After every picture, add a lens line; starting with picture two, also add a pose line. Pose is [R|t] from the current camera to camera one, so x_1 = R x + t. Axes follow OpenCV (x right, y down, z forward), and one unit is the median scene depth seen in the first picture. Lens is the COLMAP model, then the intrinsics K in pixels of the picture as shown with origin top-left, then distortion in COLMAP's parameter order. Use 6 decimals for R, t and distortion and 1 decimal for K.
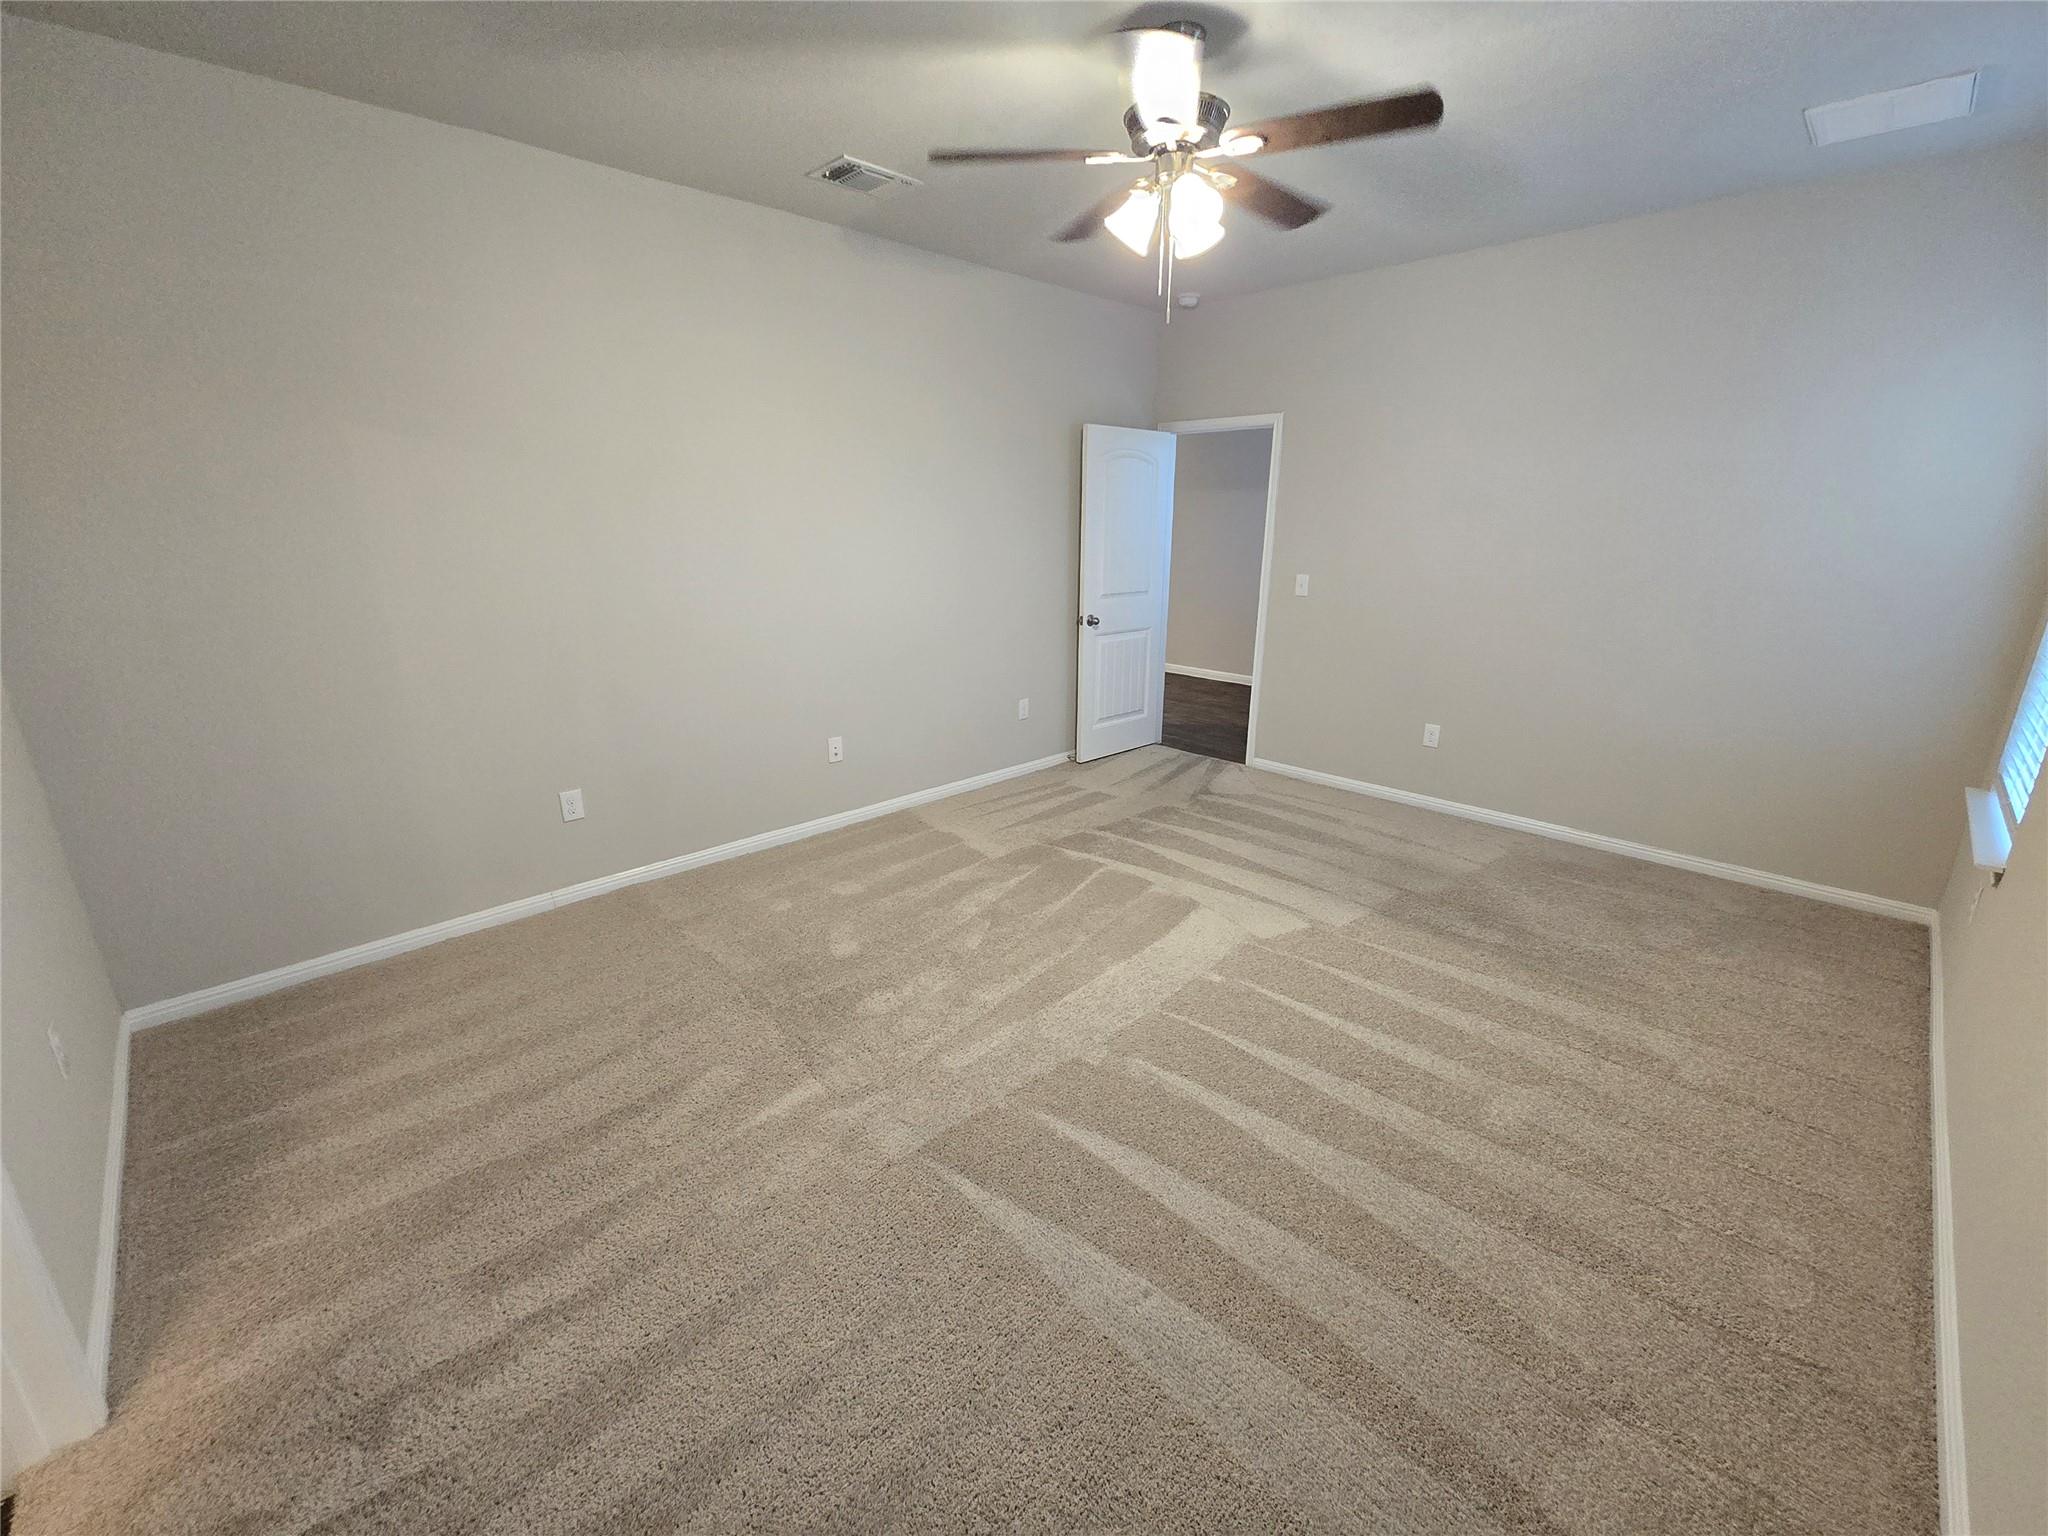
lens RADIAL K [[829.4, 0, 1028.8], [0, 829.4, 767.2], [0, 0, 1]] dist [0.001190, 0.000640]
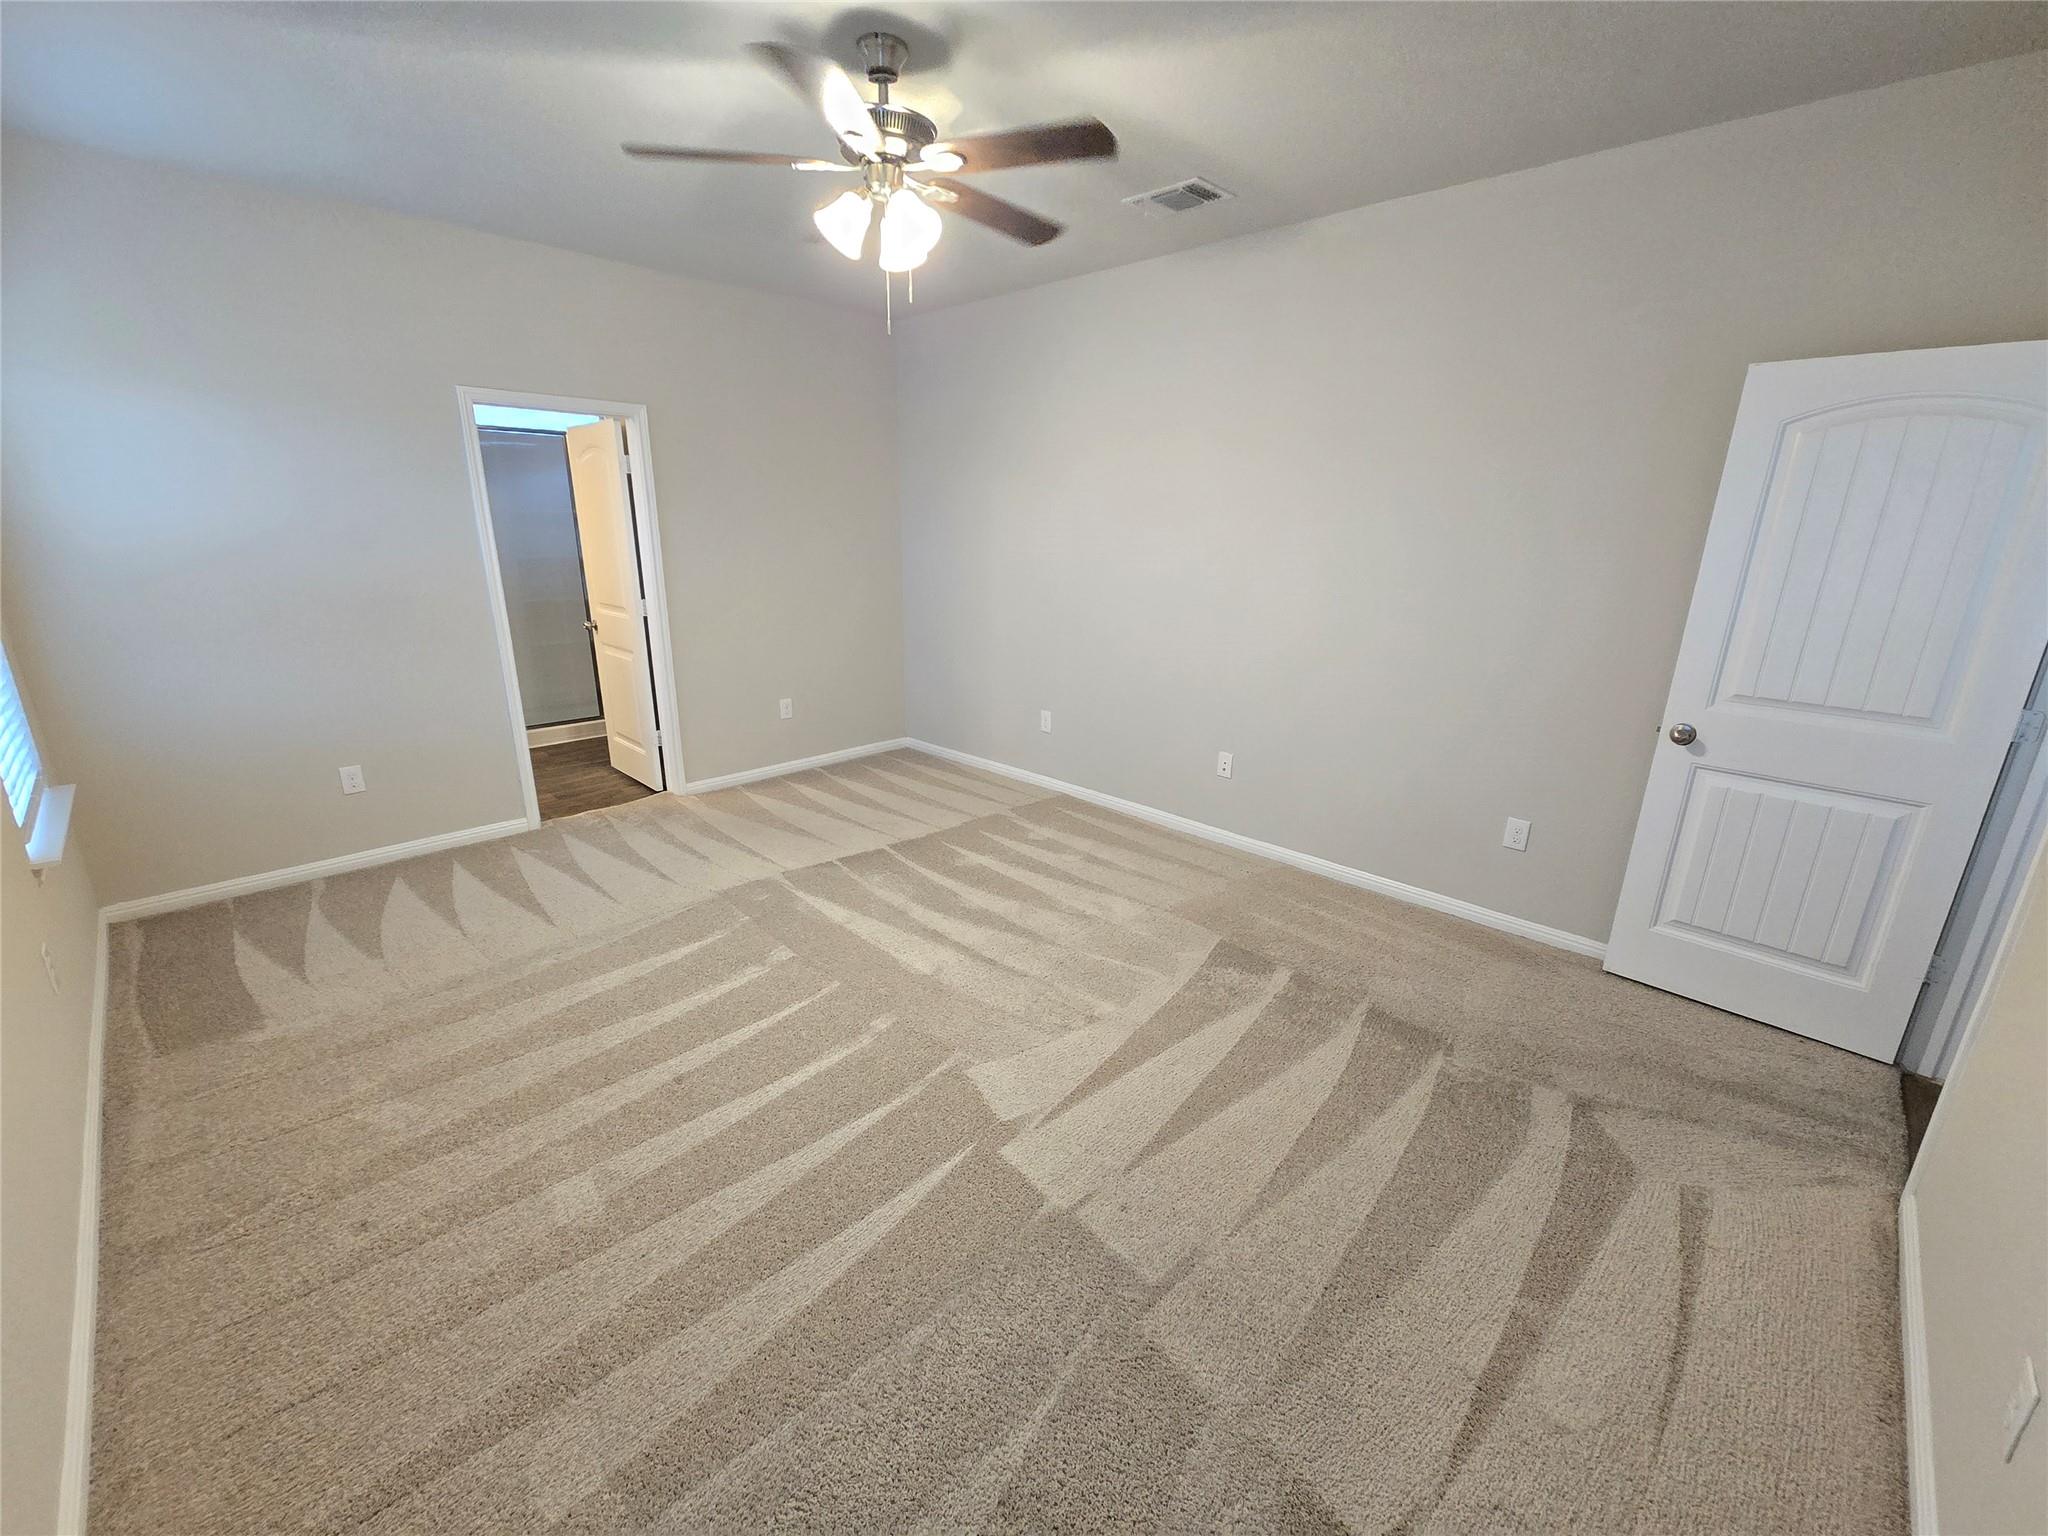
lens RADIAL K [[829.4, 0, 1028.8], [0, 829.4, 767.2], [0, 0, 1]] dist [0.001190, 0.000640]
pose [[0.036417, 0.283628, -0.958243, 0.790360], [-0.310753, 0.914554, 0.258887, -0.225433], [0.949793, 0.288349, 0.121444, 0.735378]]
